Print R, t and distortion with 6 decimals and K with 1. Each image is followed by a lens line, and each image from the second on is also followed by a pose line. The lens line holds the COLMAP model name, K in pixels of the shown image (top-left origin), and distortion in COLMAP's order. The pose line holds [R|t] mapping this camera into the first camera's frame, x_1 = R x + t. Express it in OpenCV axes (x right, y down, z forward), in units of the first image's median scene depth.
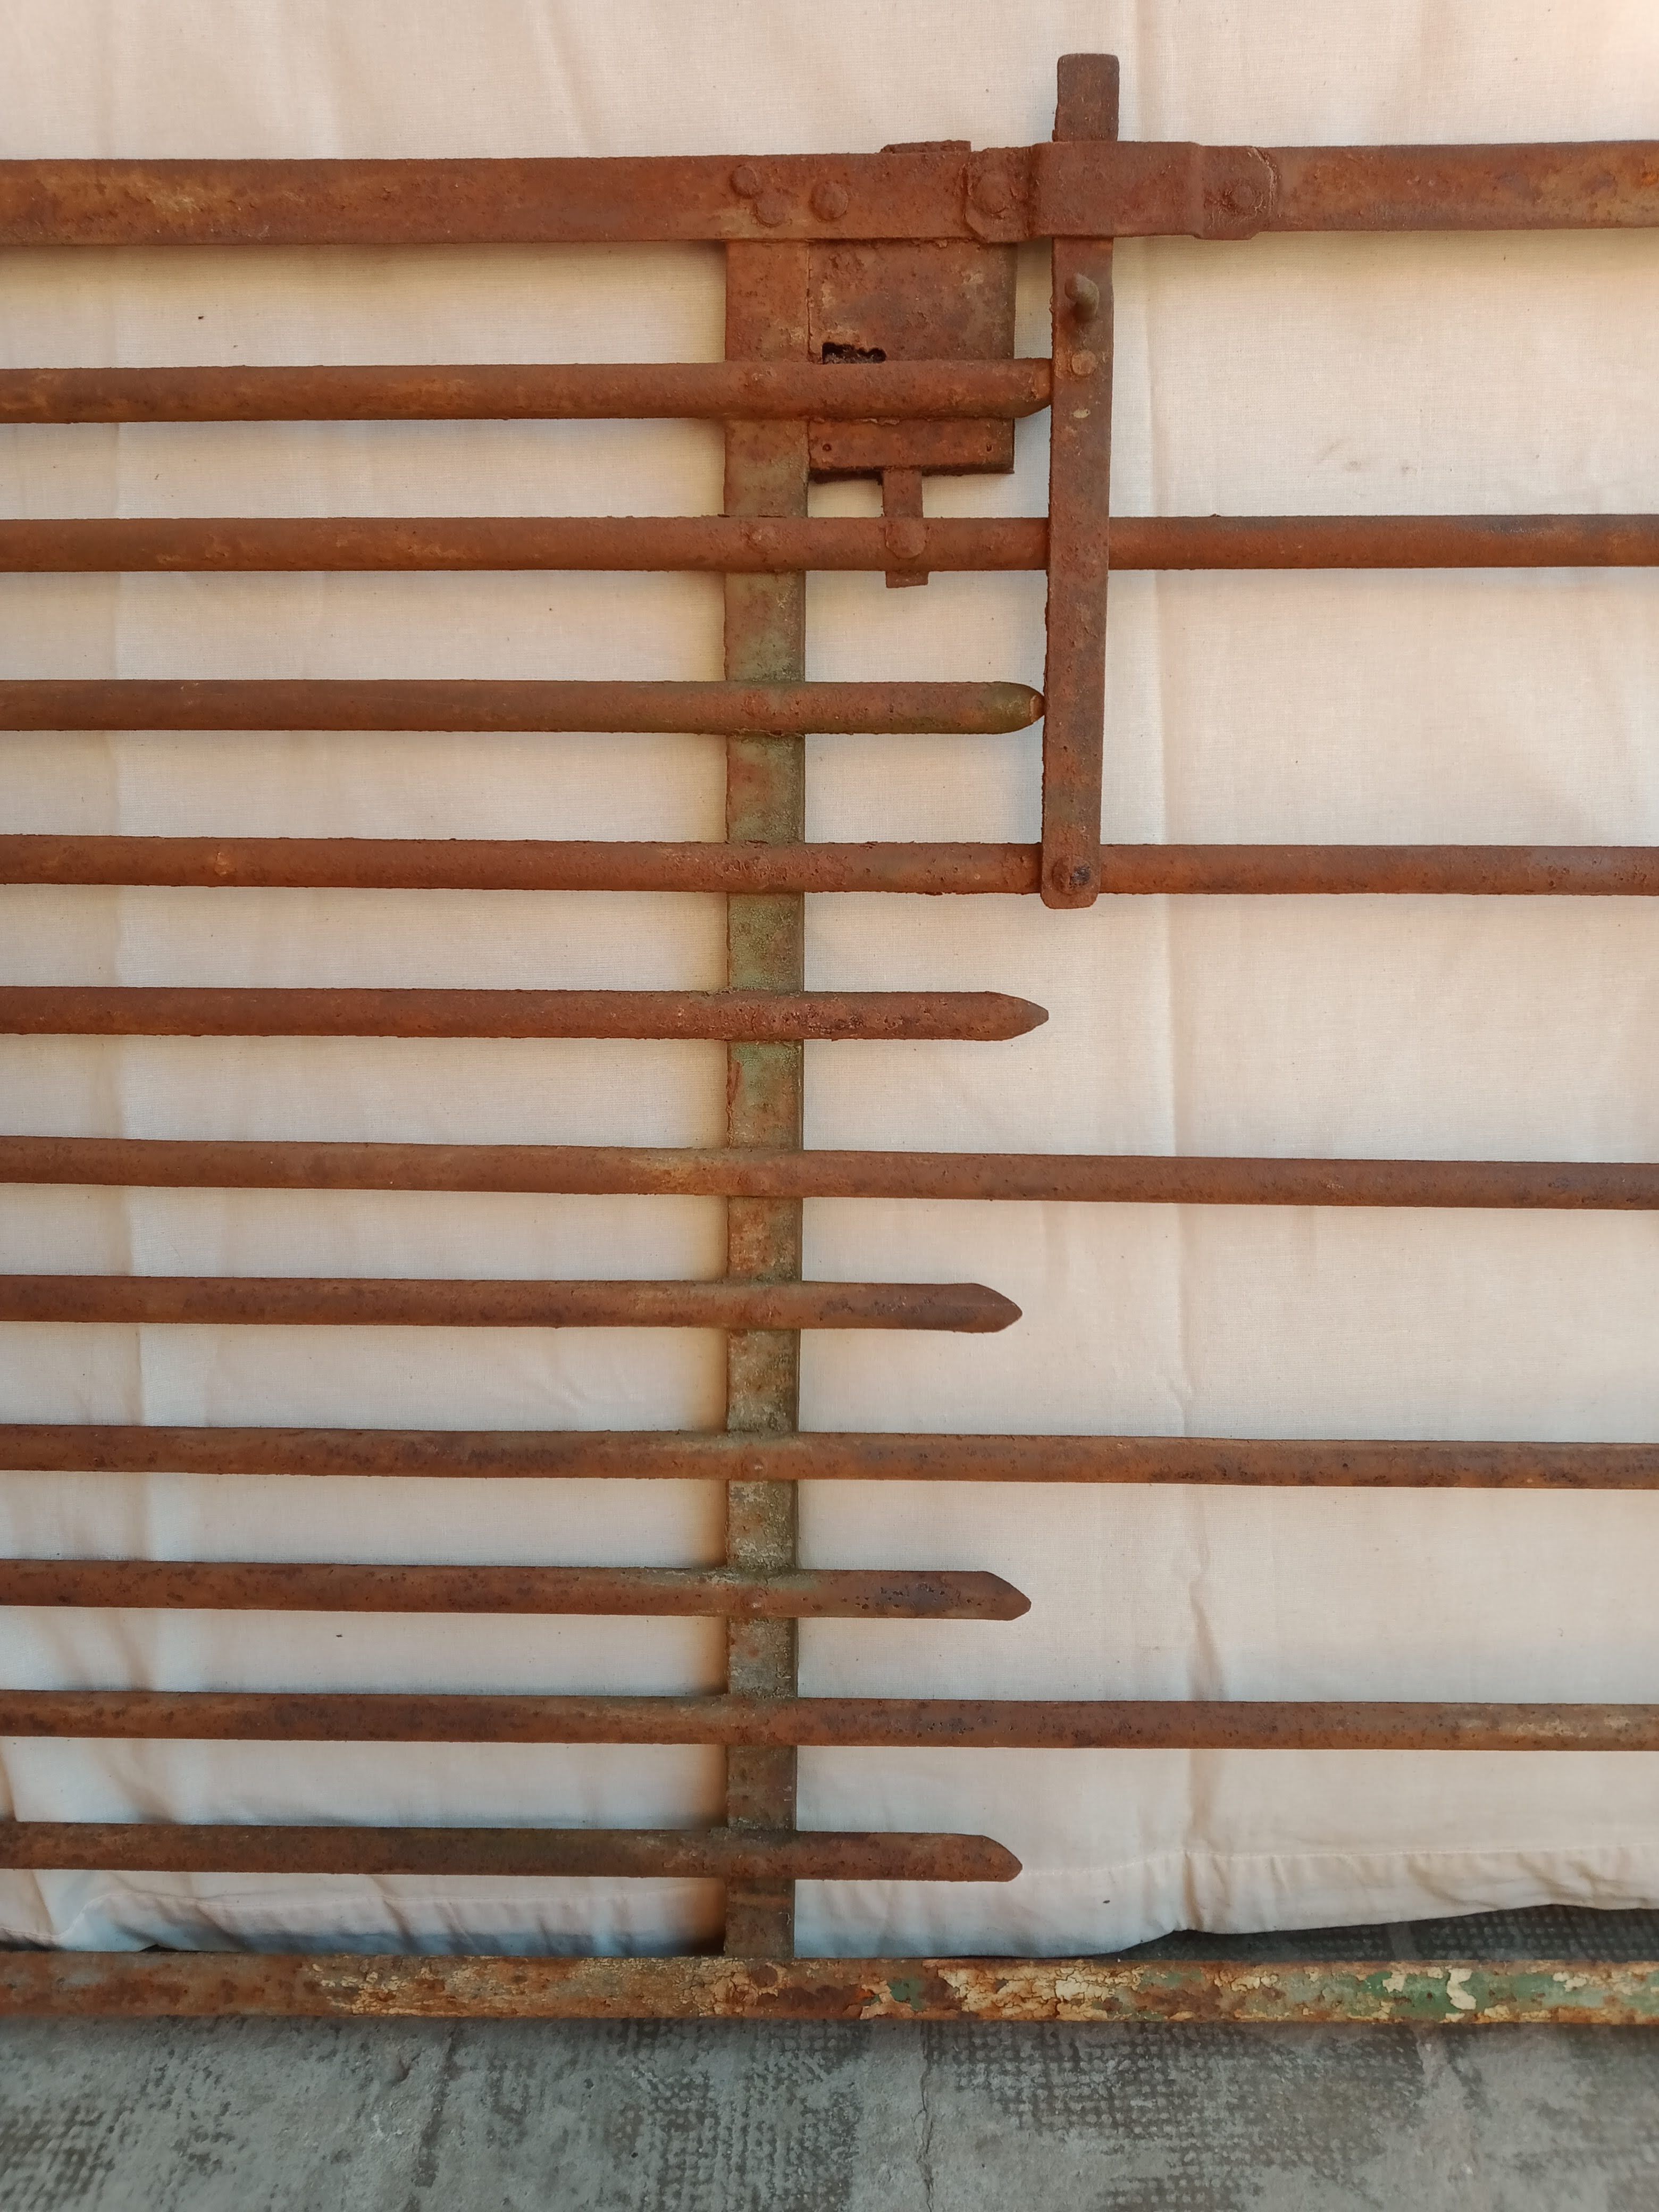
lens RADIAL K [[1757.3, 0, 837.0], [0, 1757.3, 1122.3], [0, 0, 1]] dist [-0.002567, 0.013487]
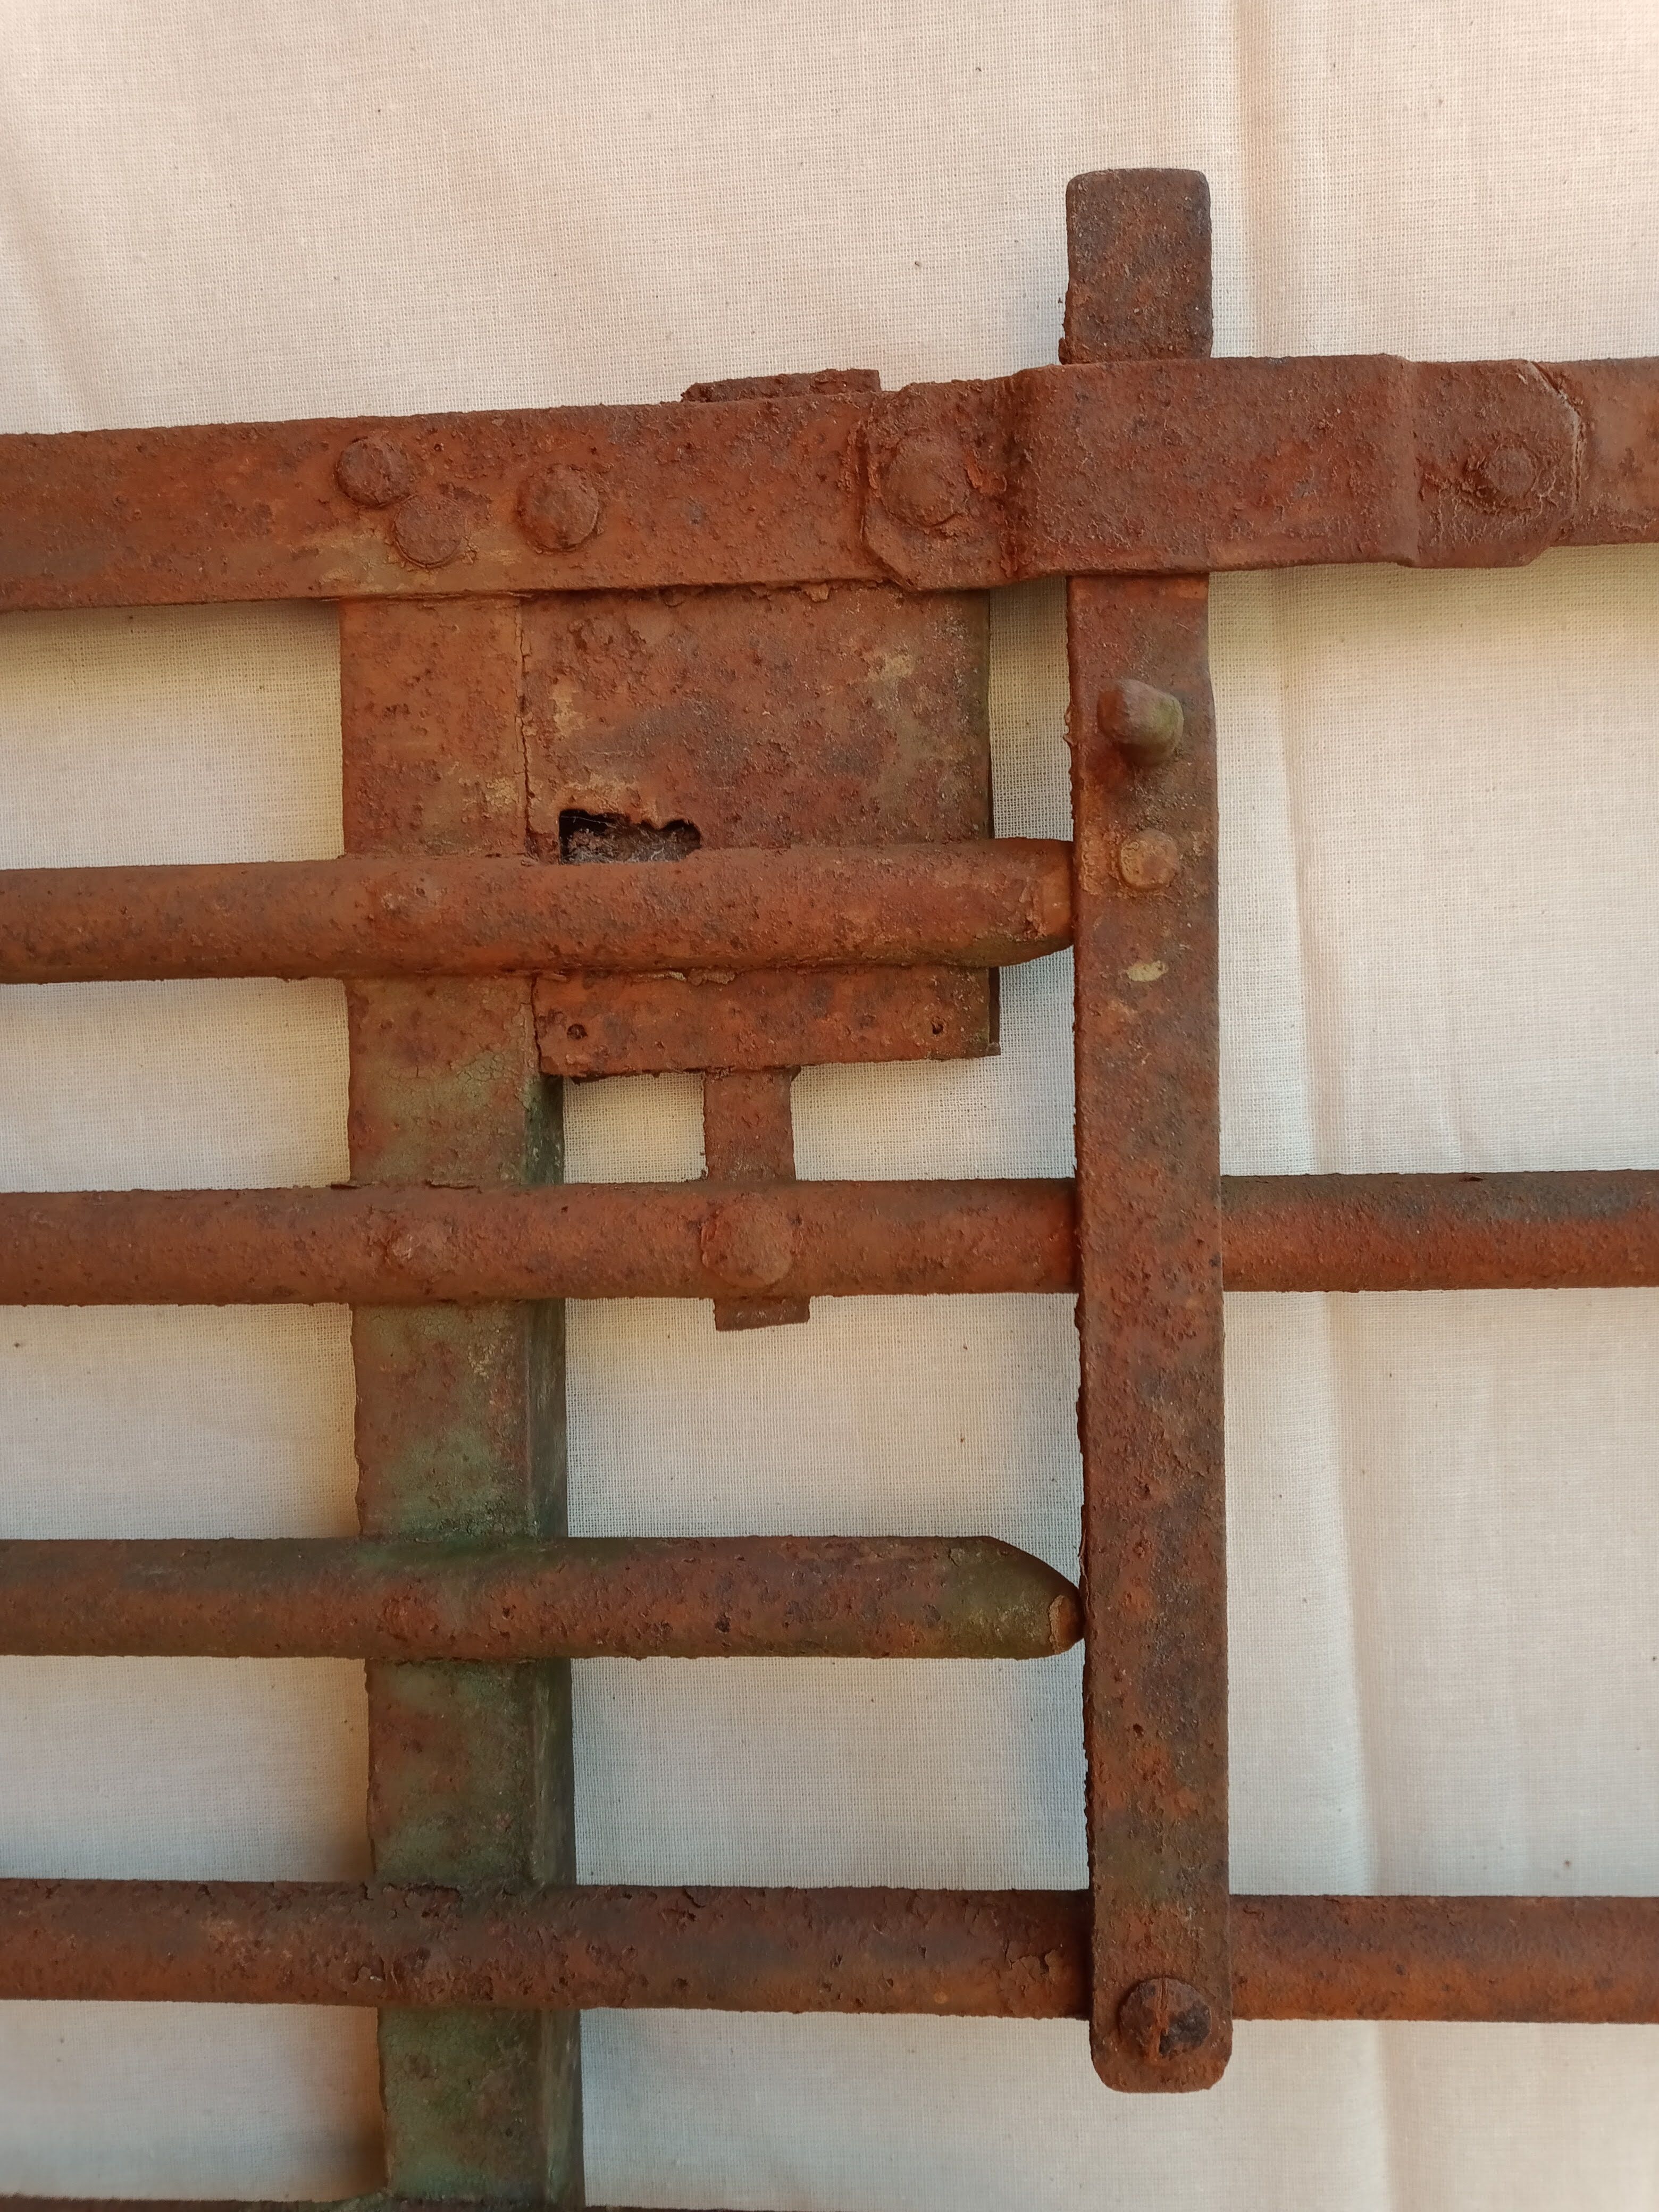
lens RADIAL K [[1771.2, 0, 834.0], [0, 1771.2, 1116.7], [0, 0, 1]] dist [0.076032, -0.185479]
pose [[0.999148, -0.018694, -0.036783, 0.077133], [0.014381, 0.993352, -0.114218, -0.314241], [0.038673, 0.113592, 0.992775, 0.564035]]
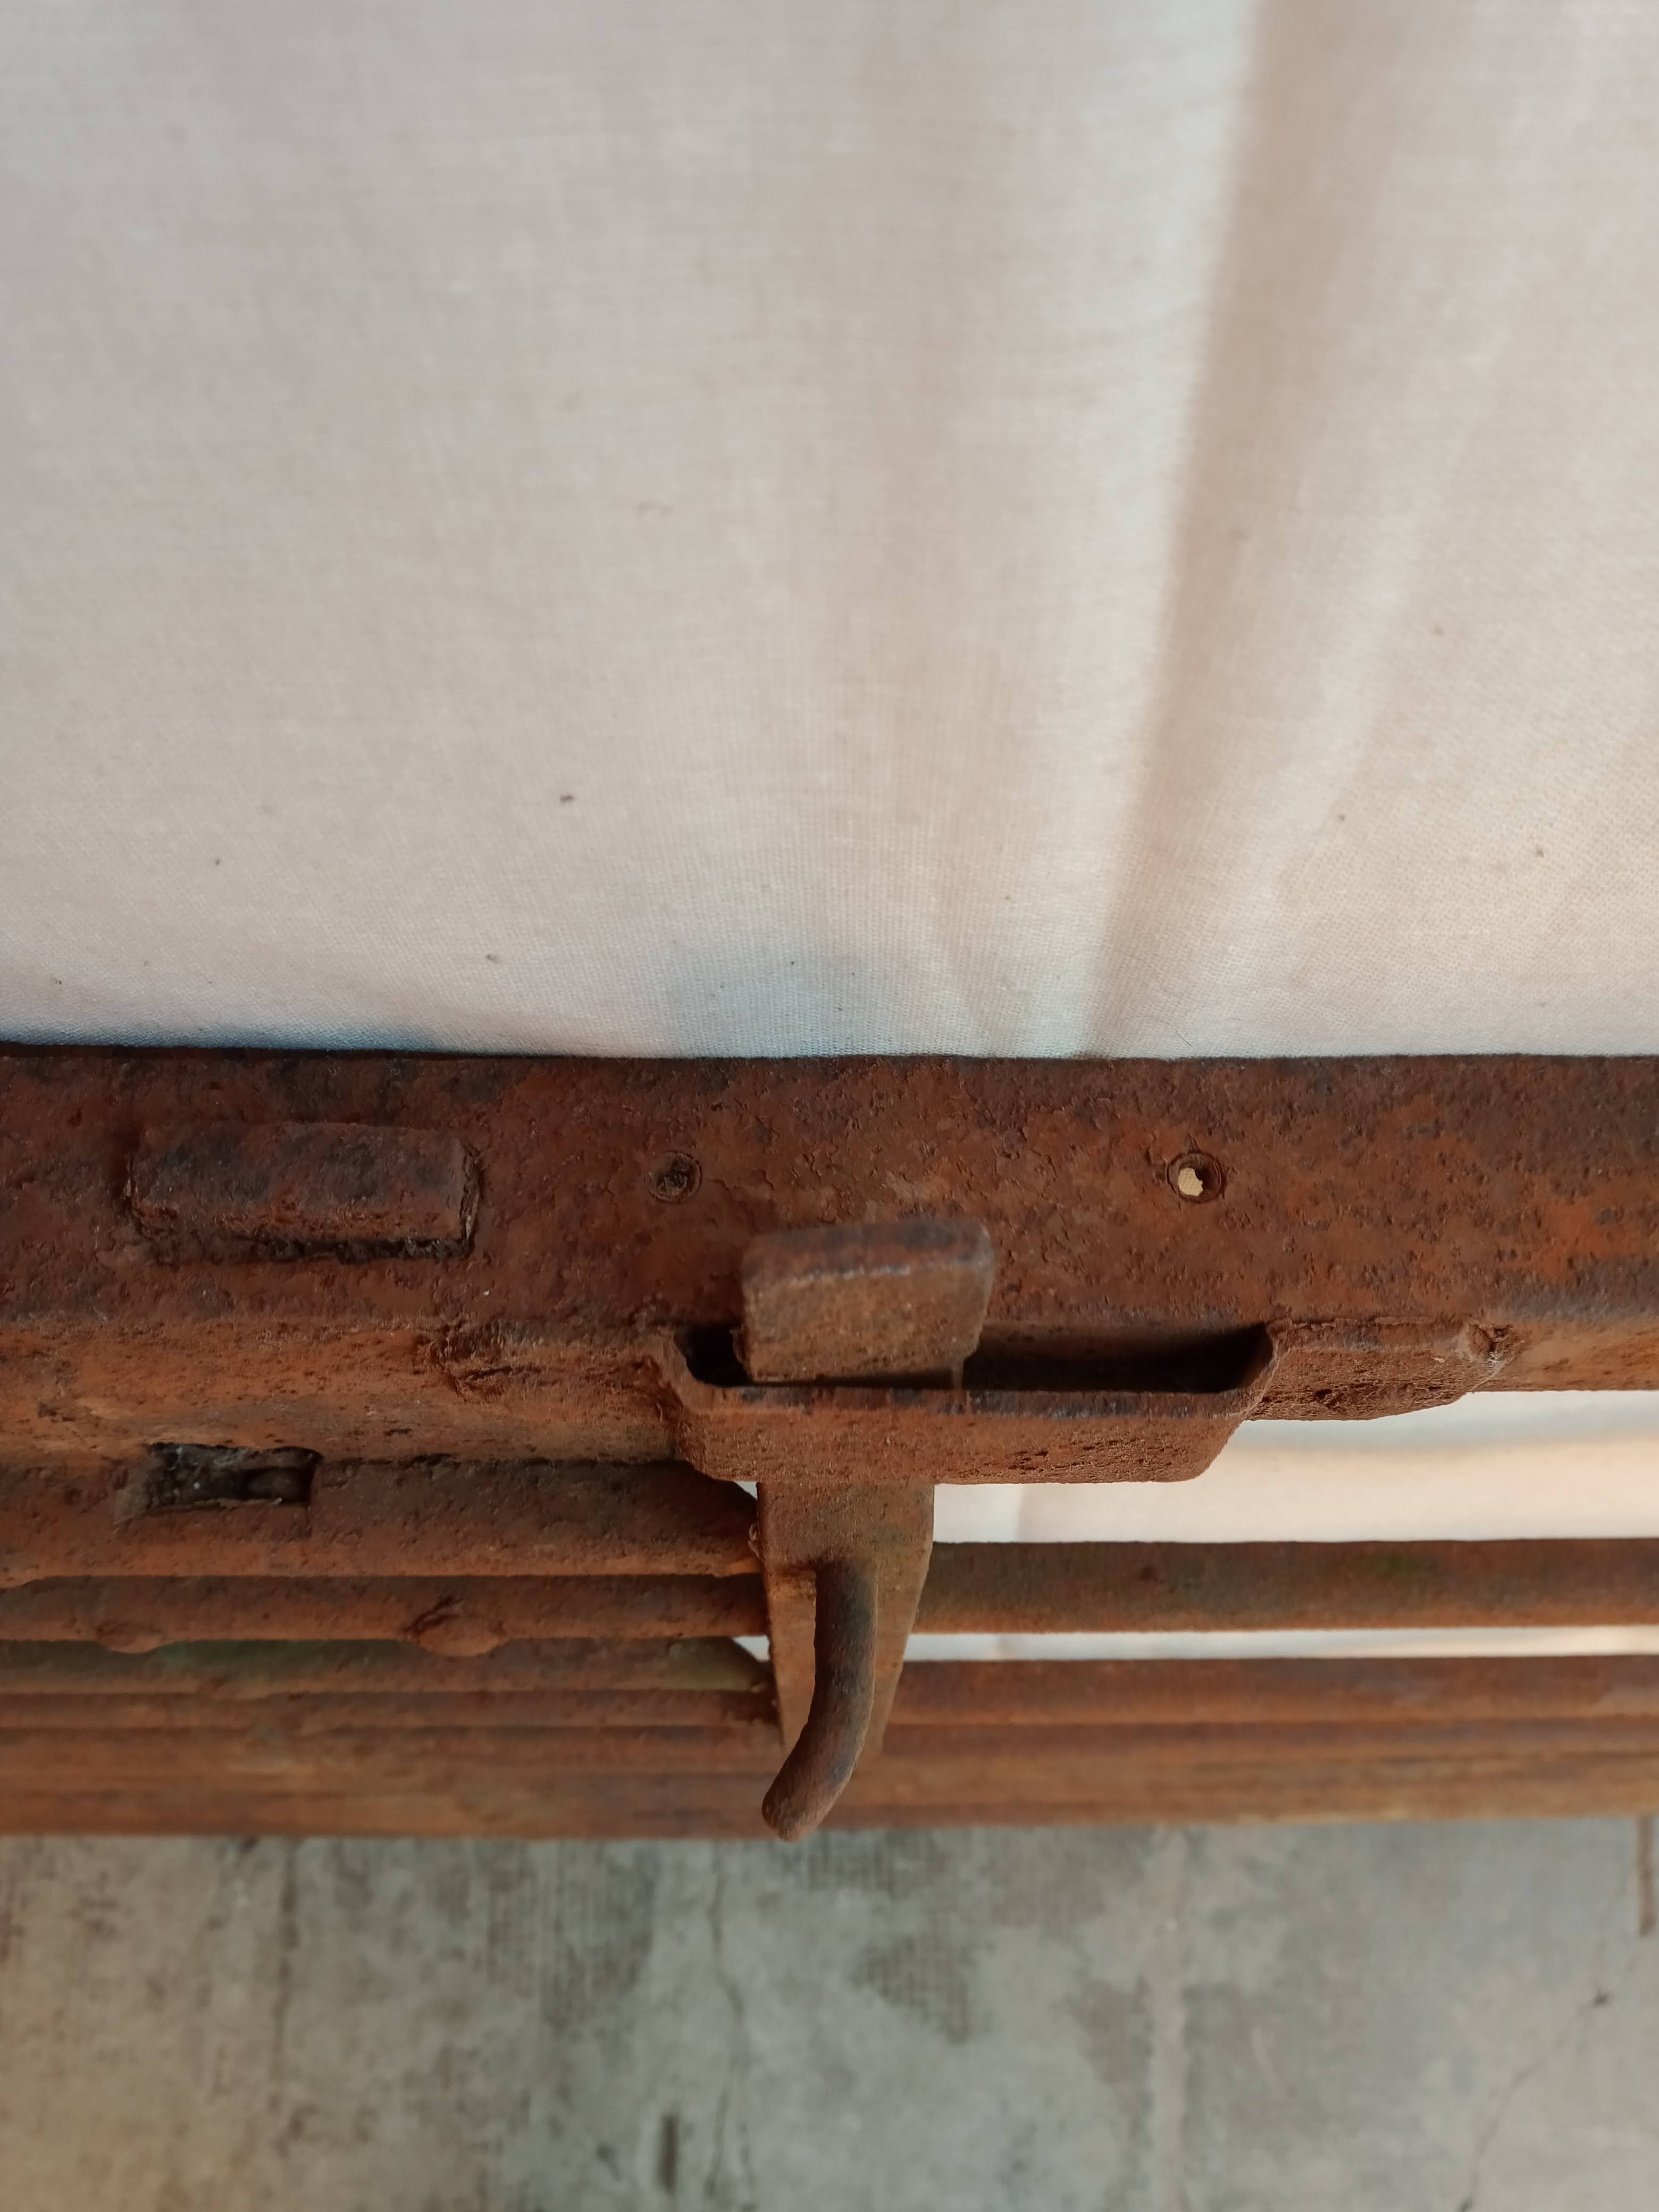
lens RADIAL K [[1771.2, 0, 834.0], [0, 1771.2, 1116.7], [0, 0, 1]] dist [0.076032, -0.185479]
pose [[0.999722, -0.013513, 0.019312, 0.128680], [-0.007959, 0.577714, 0.816200, -0.780483], [-0.022186, -0.816127, 0.577446, 0.841814]]
